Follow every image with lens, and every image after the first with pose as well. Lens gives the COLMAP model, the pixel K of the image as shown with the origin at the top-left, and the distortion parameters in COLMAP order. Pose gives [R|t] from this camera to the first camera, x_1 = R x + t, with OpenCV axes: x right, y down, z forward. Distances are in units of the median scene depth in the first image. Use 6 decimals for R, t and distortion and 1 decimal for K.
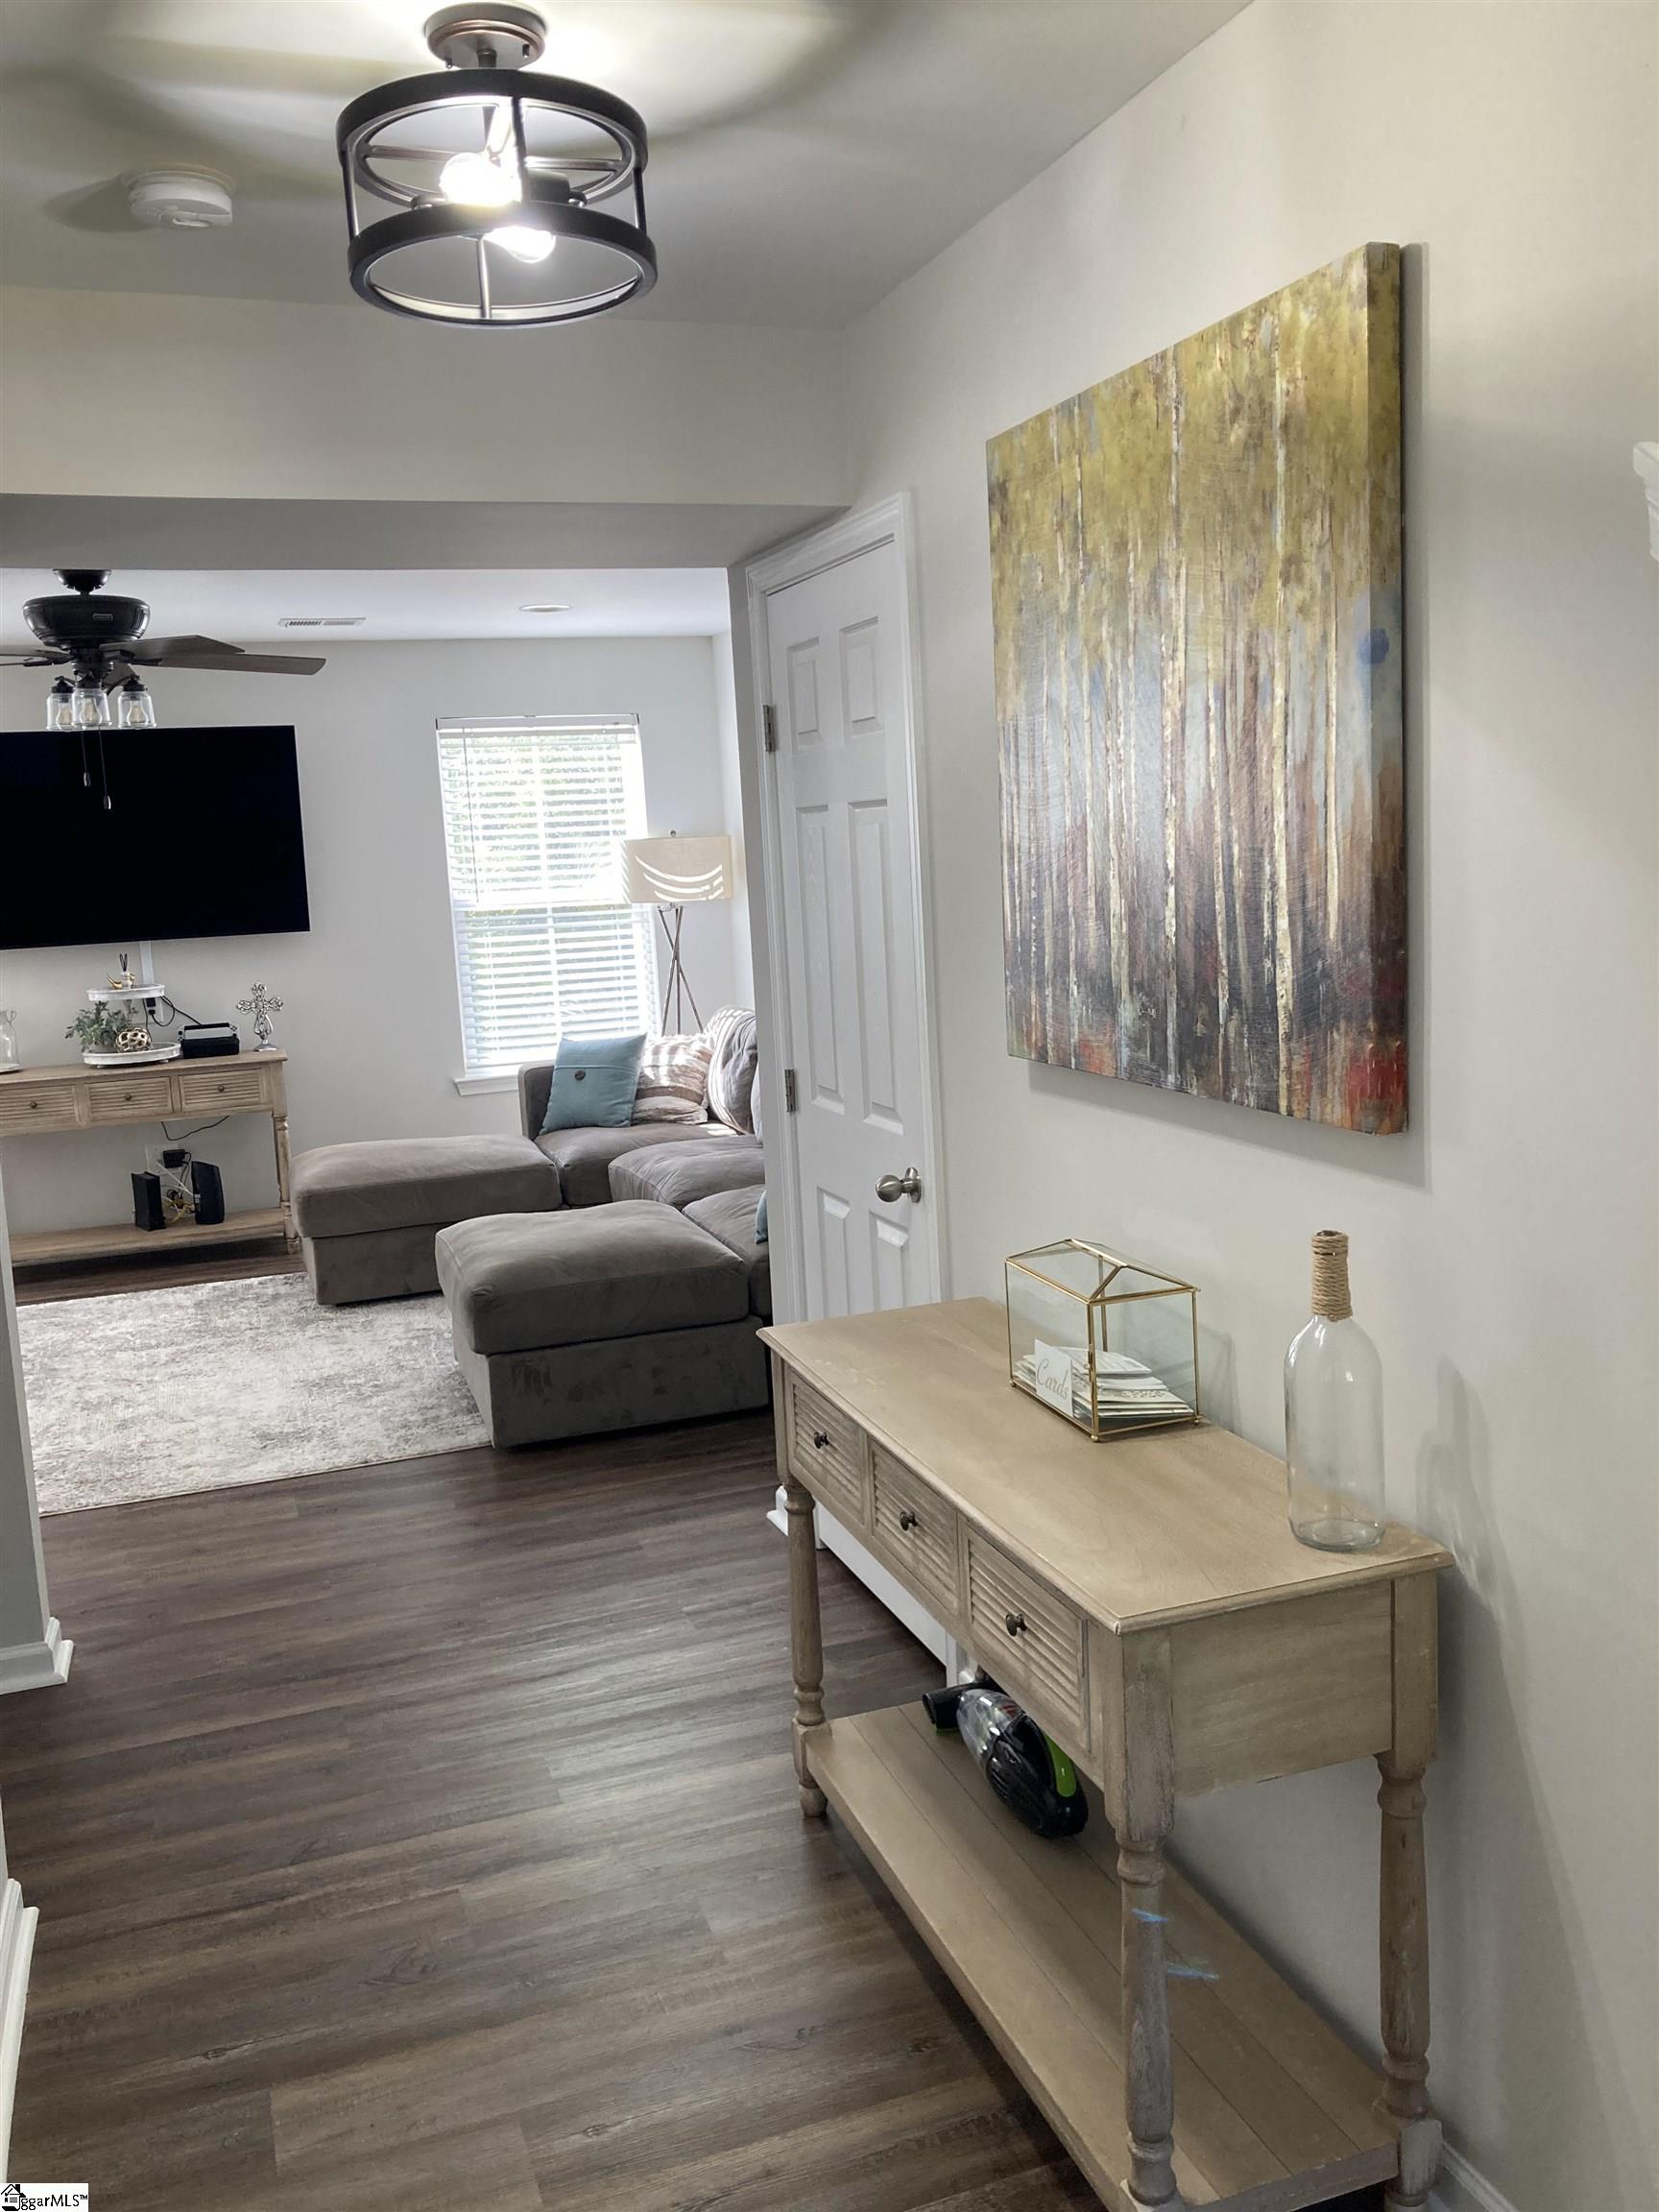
lens RADIAL K [[1807.6, 0, 829.5], [0, 1807.6, 1106.0], [0, 0, 1]] dist [0.002158, -0.011054]
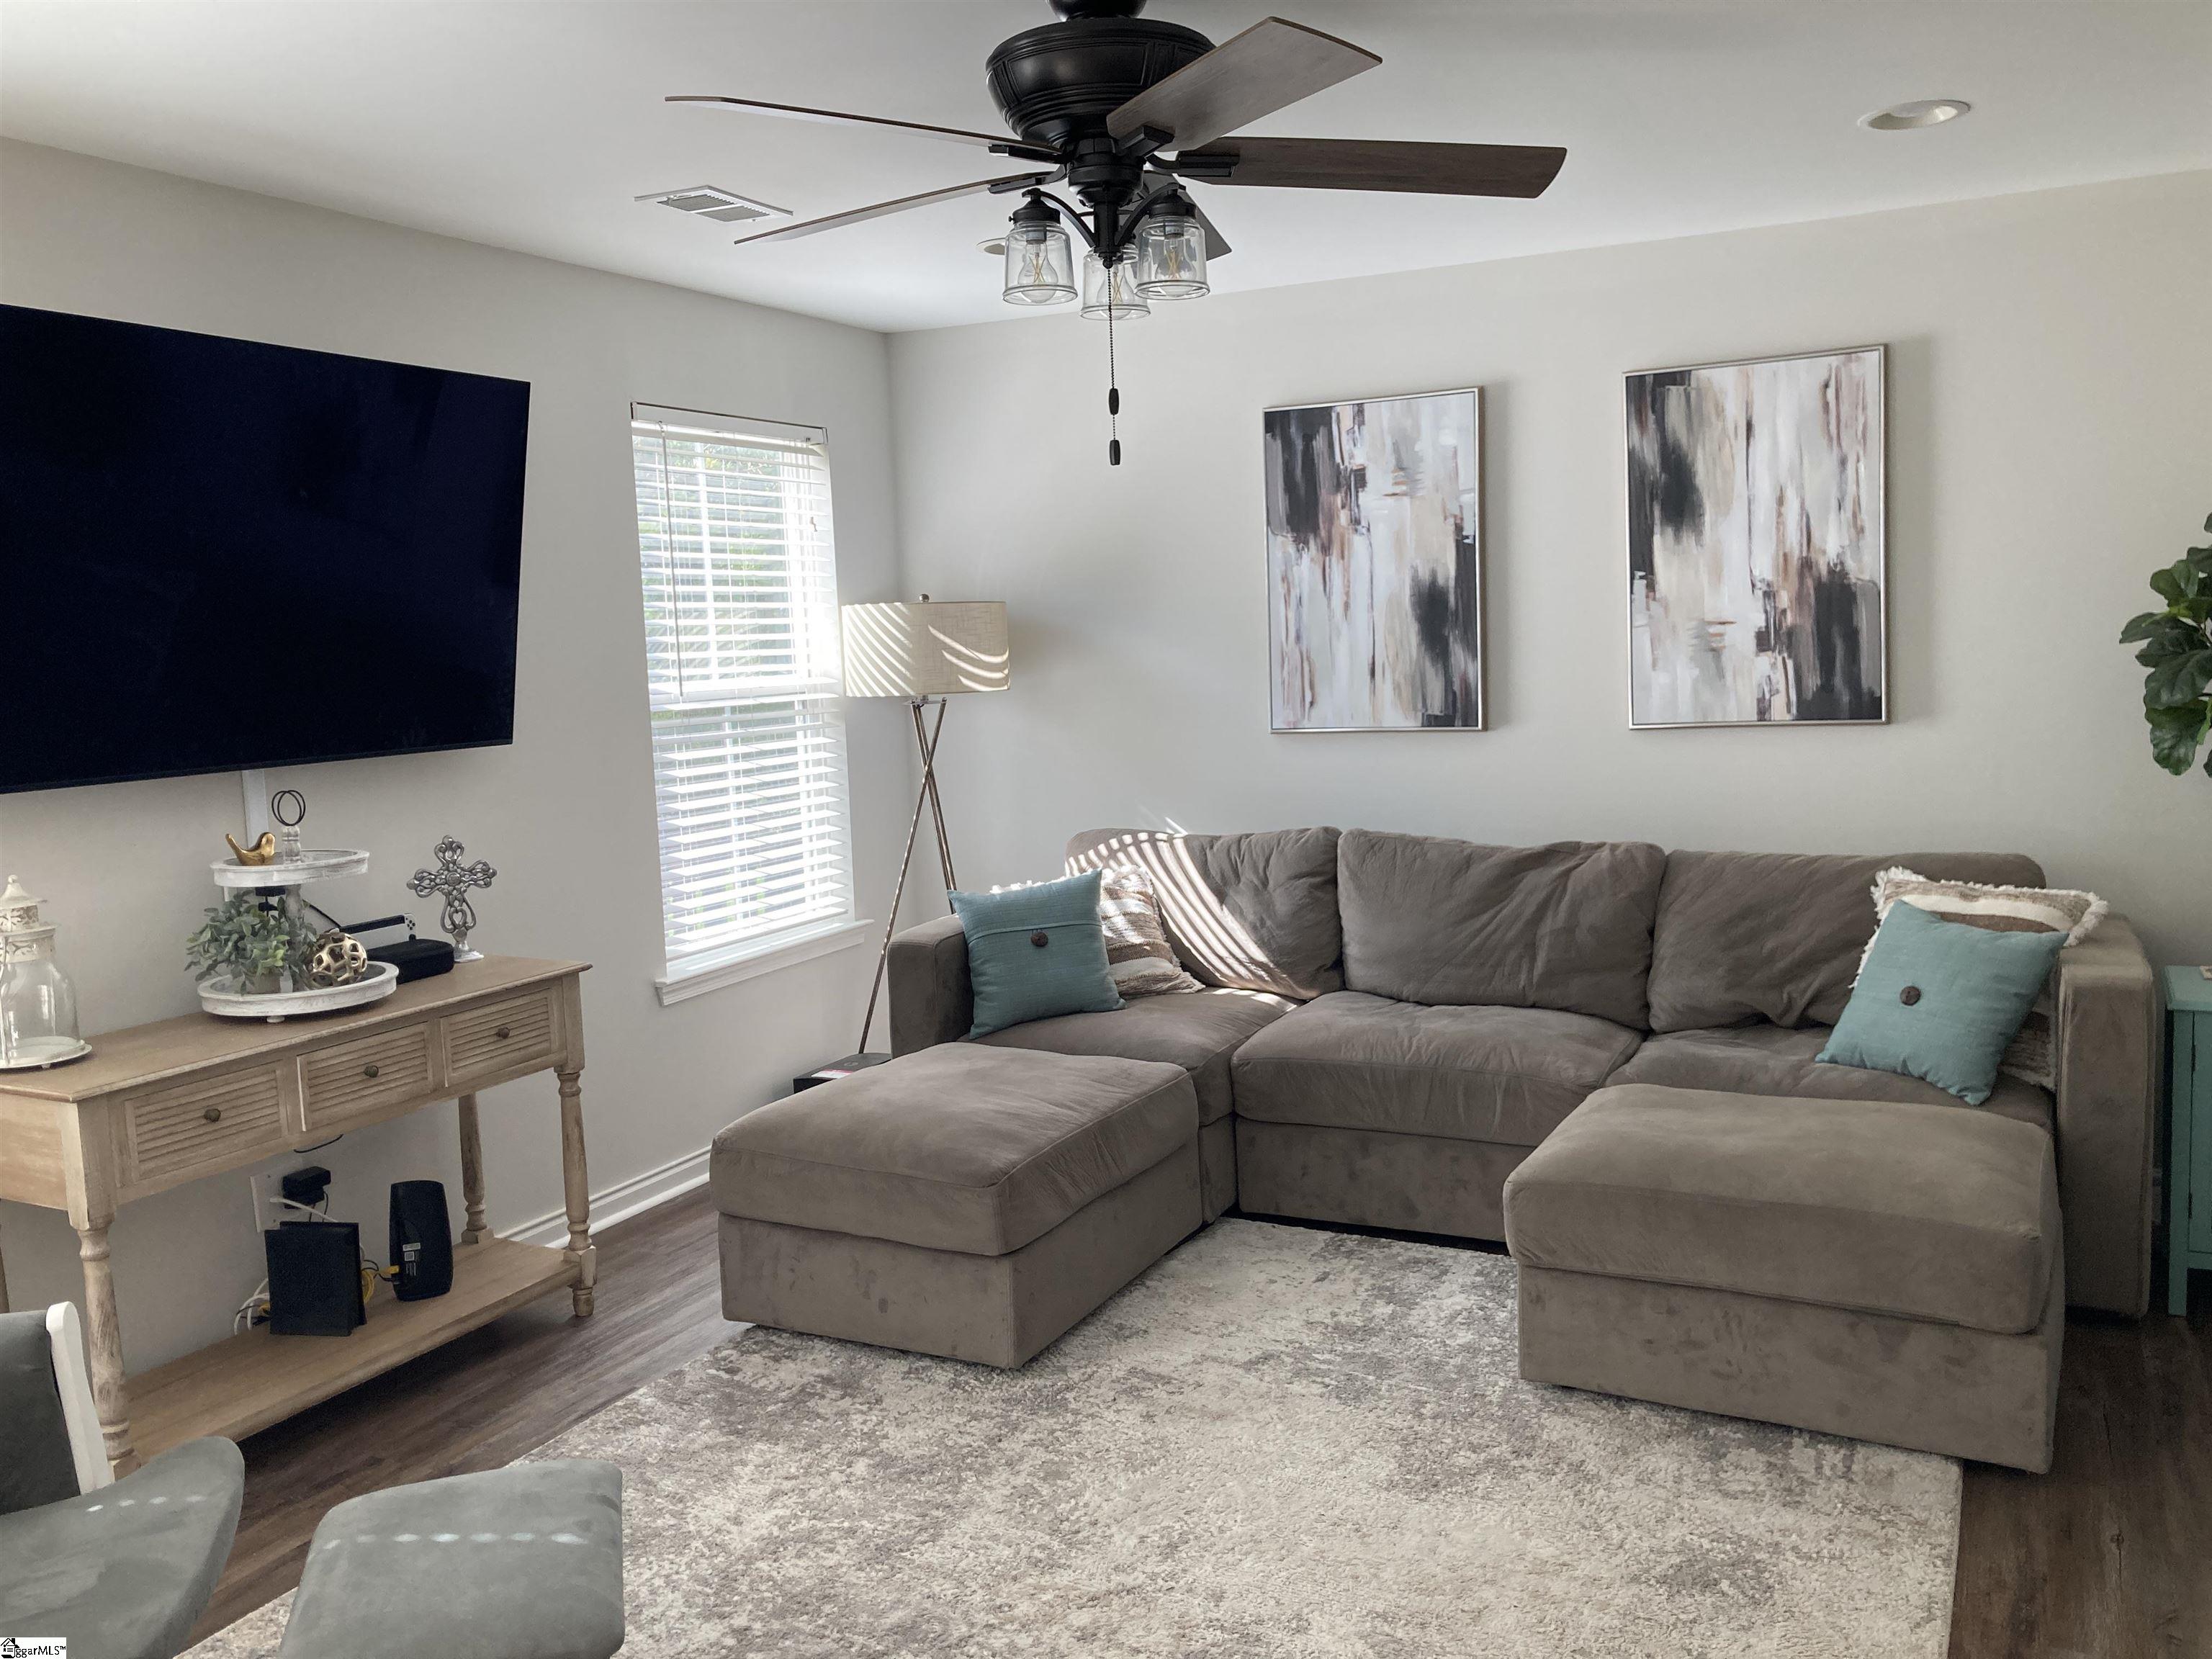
lens RADIAL K [[1807.6, 0, 1098.3], [0, 1807.6, 817.5], [0, 0, 1]] dist [0.002158, -0.011054]
pose [[0.742520, -0.052513, 0.667763, -0.544456], [0.105047, 0.993715, -0.038662, -0.032702], [-0.661536, 0.098854, 0.743370, 0.464534]]
